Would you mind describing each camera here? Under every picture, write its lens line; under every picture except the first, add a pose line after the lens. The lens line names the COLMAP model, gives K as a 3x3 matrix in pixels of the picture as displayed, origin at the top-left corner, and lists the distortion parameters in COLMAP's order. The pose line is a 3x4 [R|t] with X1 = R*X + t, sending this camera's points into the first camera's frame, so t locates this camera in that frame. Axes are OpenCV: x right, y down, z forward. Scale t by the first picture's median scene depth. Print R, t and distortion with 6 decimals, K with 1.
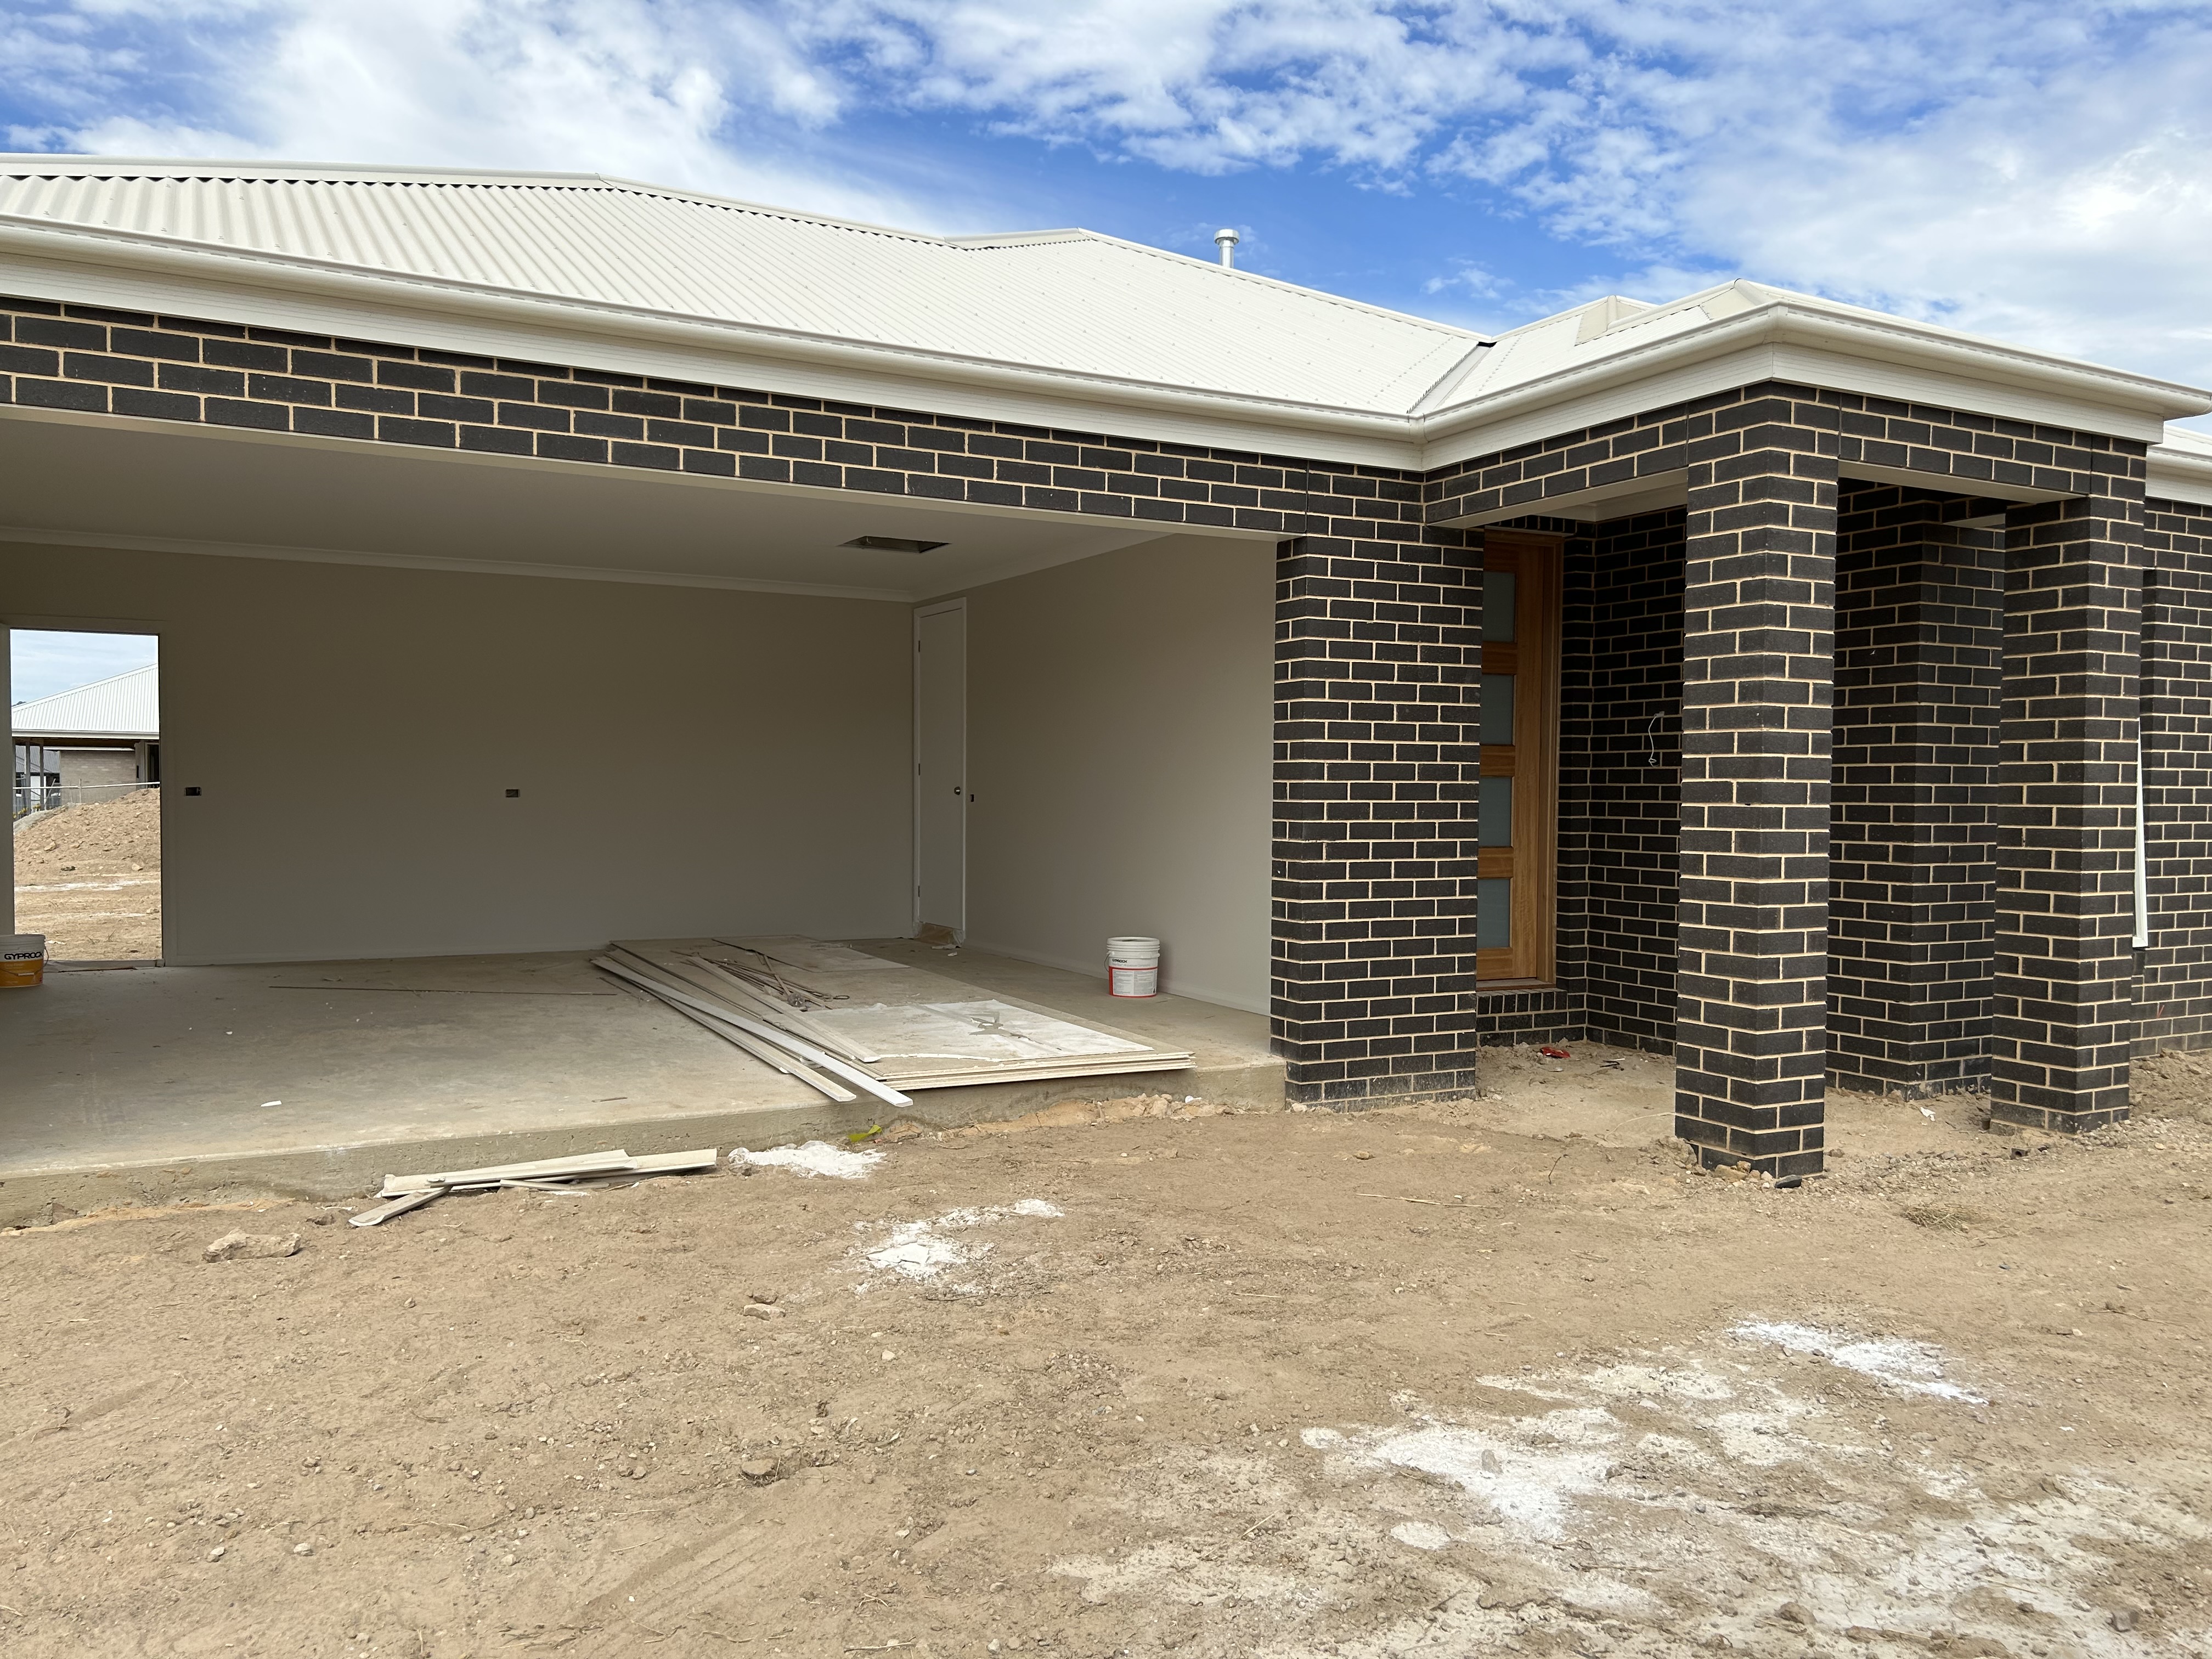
lens RADIAL K [[1635.0, 0, 1109.9], [0, 1635.0, 838.2], [0, 0, 1]] dist [0.036516, -0.038113]
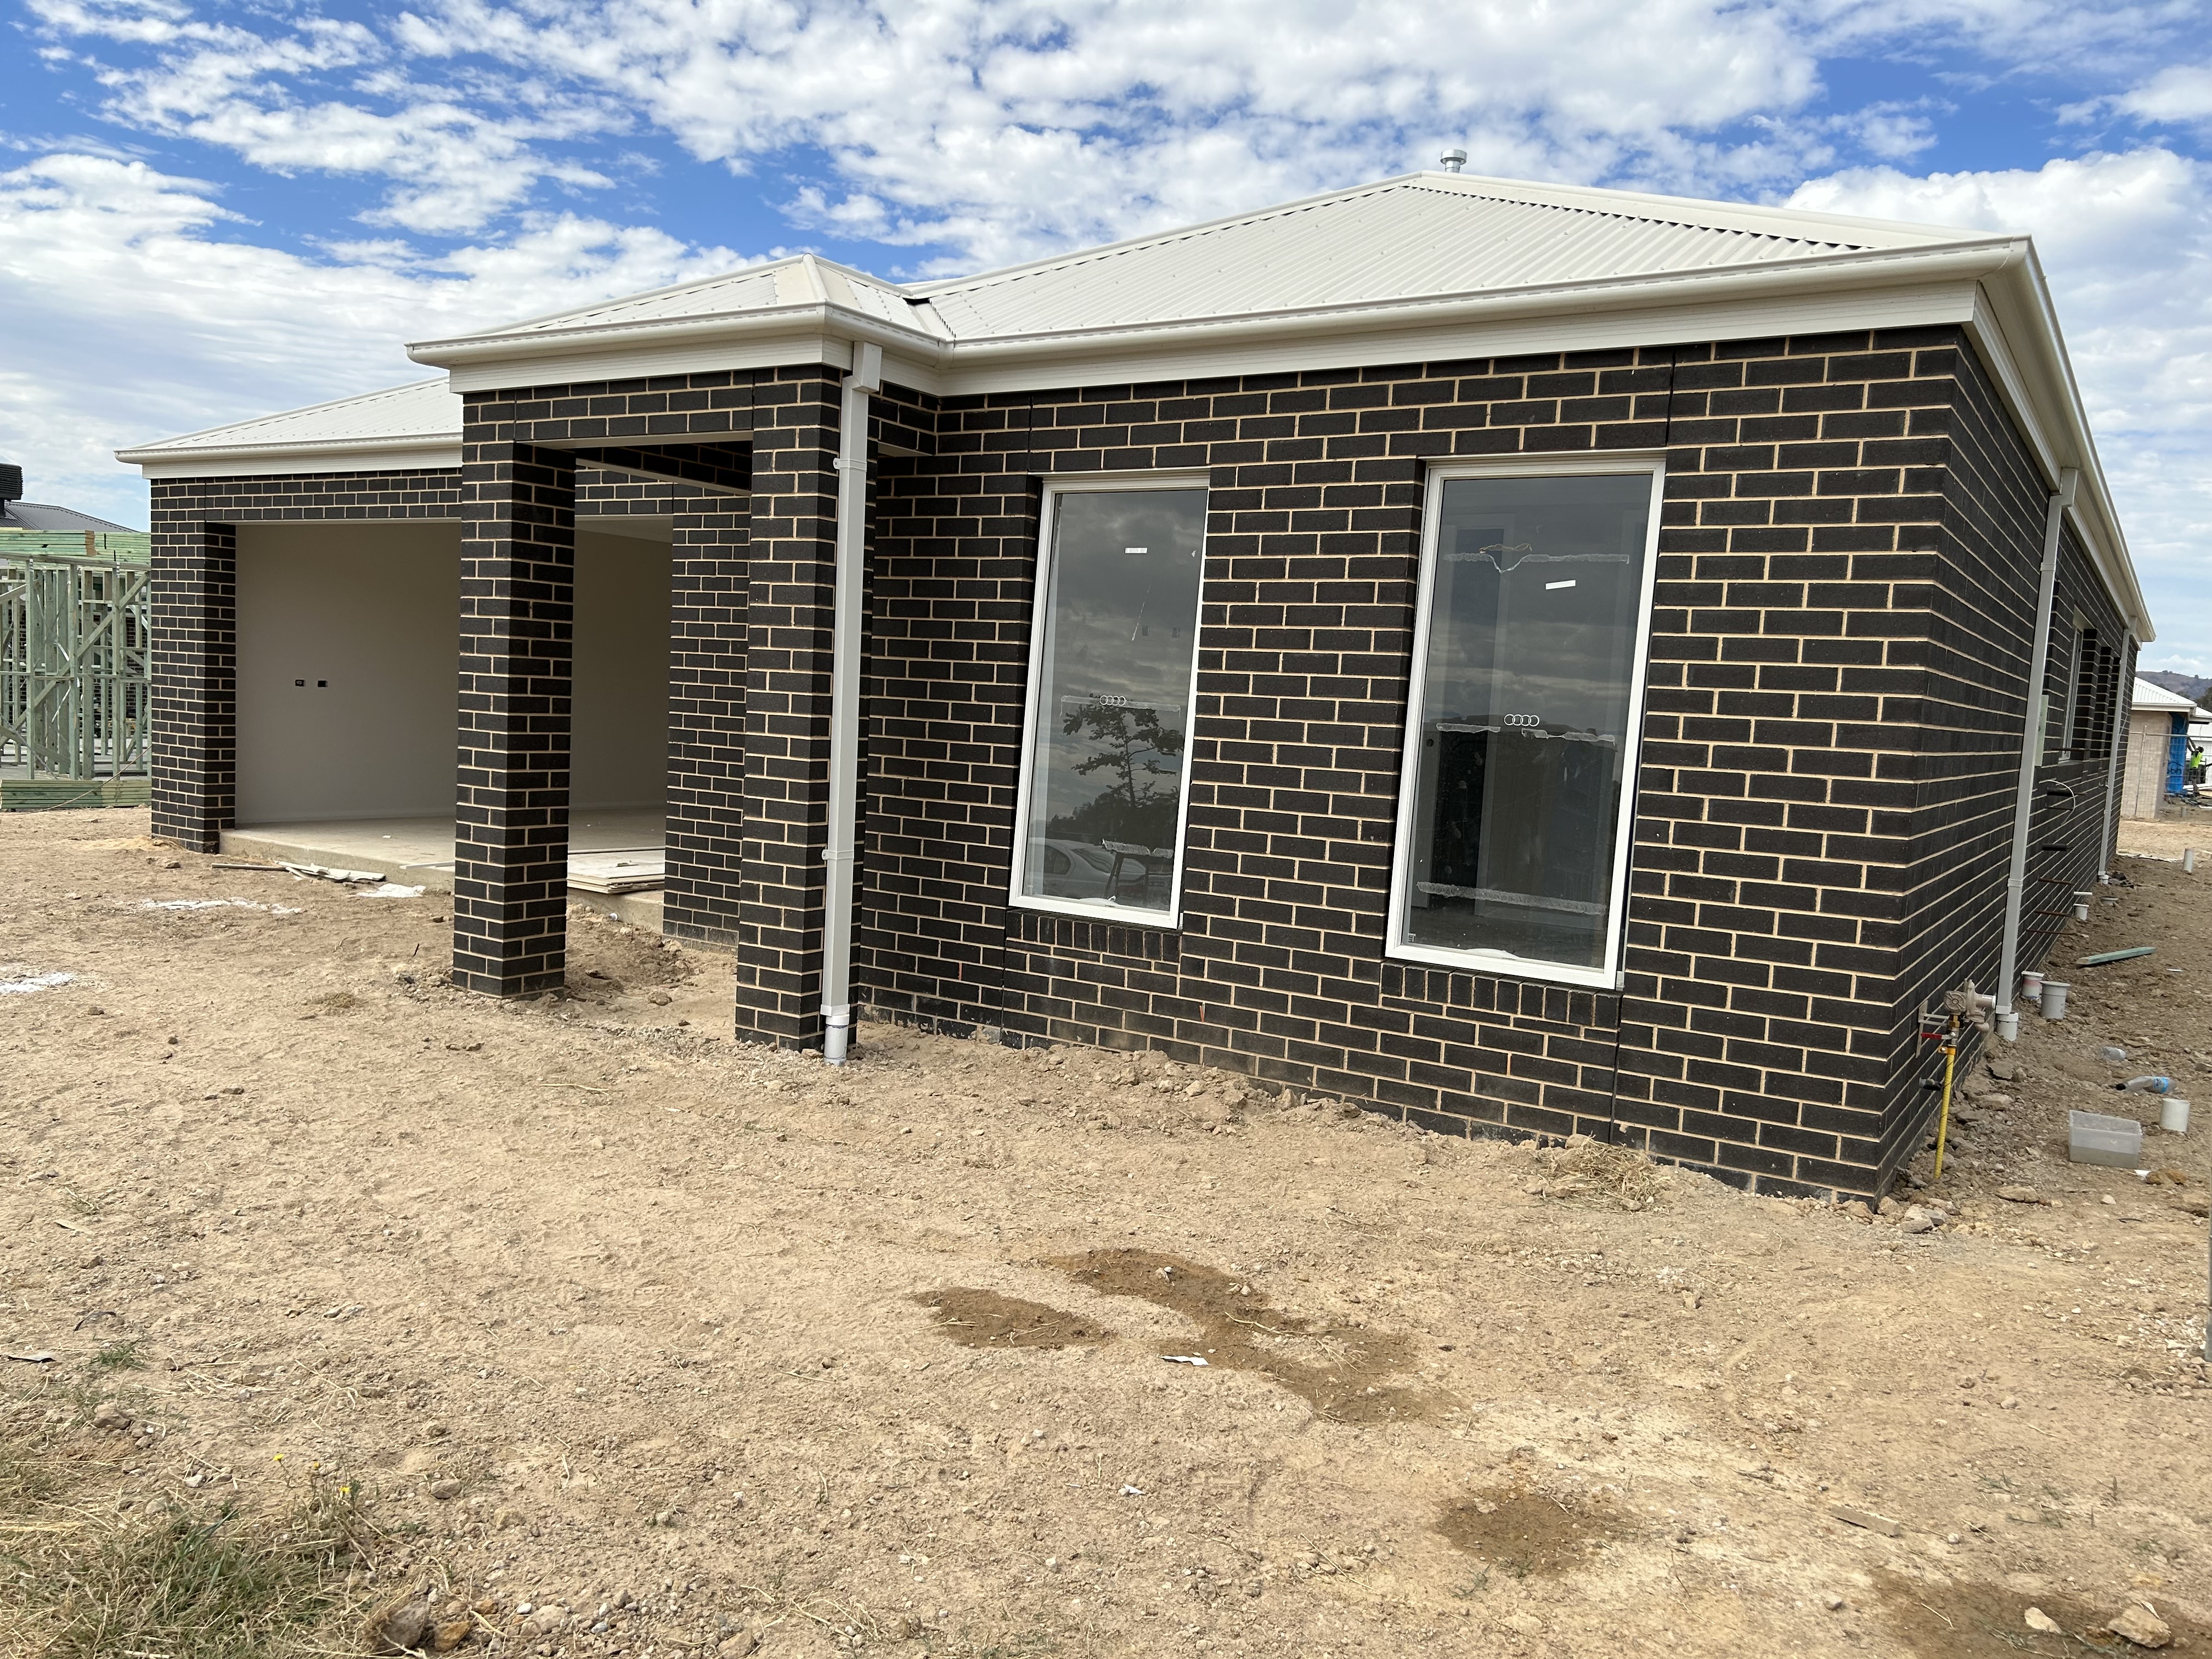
lens RADIAL K [[1635.0, 0, 1109.9], [0, 1635.0, 838.2], [0, 0, 1]] dist [0.036516, -0.038113]
pose [[0.499909, 0.094596, -0.860896, 1.596486], [-0.073524, 0.995064, 0.066644, -0.038526], [0.862951, 0.029980, 0.504397, 0.676660]]
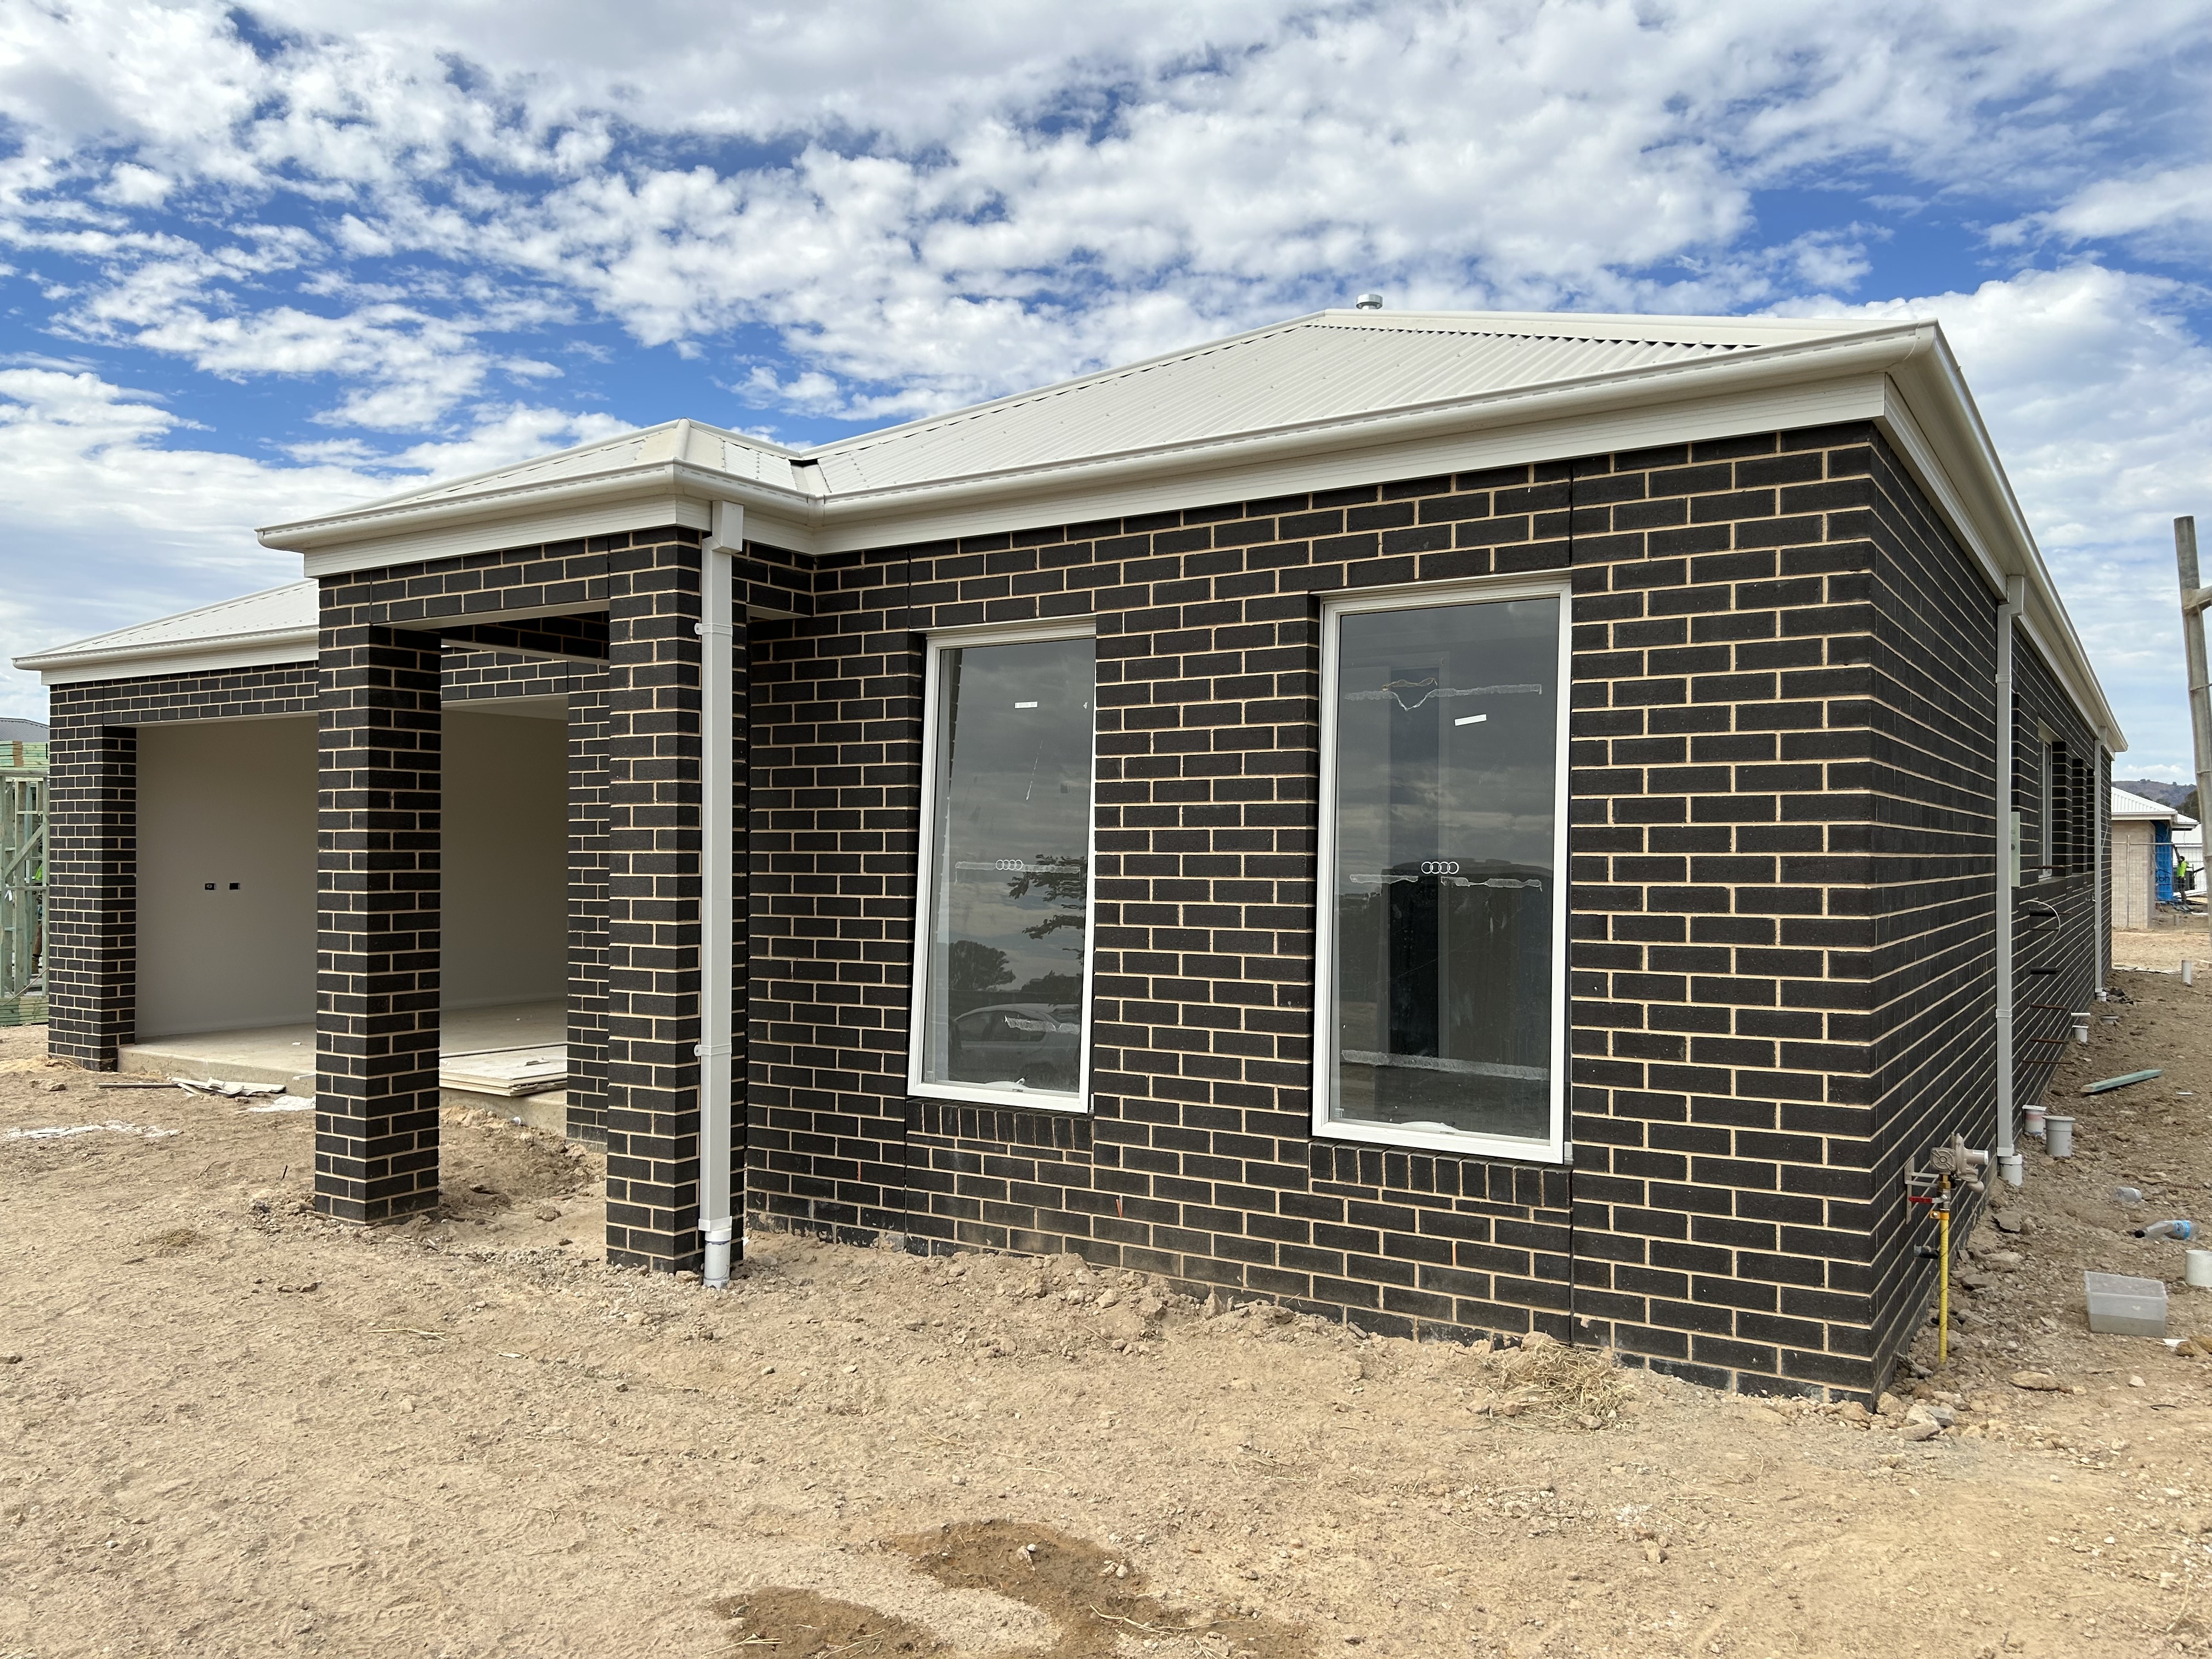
lens RADIAL K [[1635.0, 0, 1109.9], [0, 1635.0, 838.2], [0, 0, 1]] dist [0.036516, -0.038113]
pose [[0.505569, -0.013059, -0.862687, 1.553081], [-0.024705, 0.999256, -0.029604, -0.046238], [0.862432, 0.036279, 0.504871, 0.765654]]
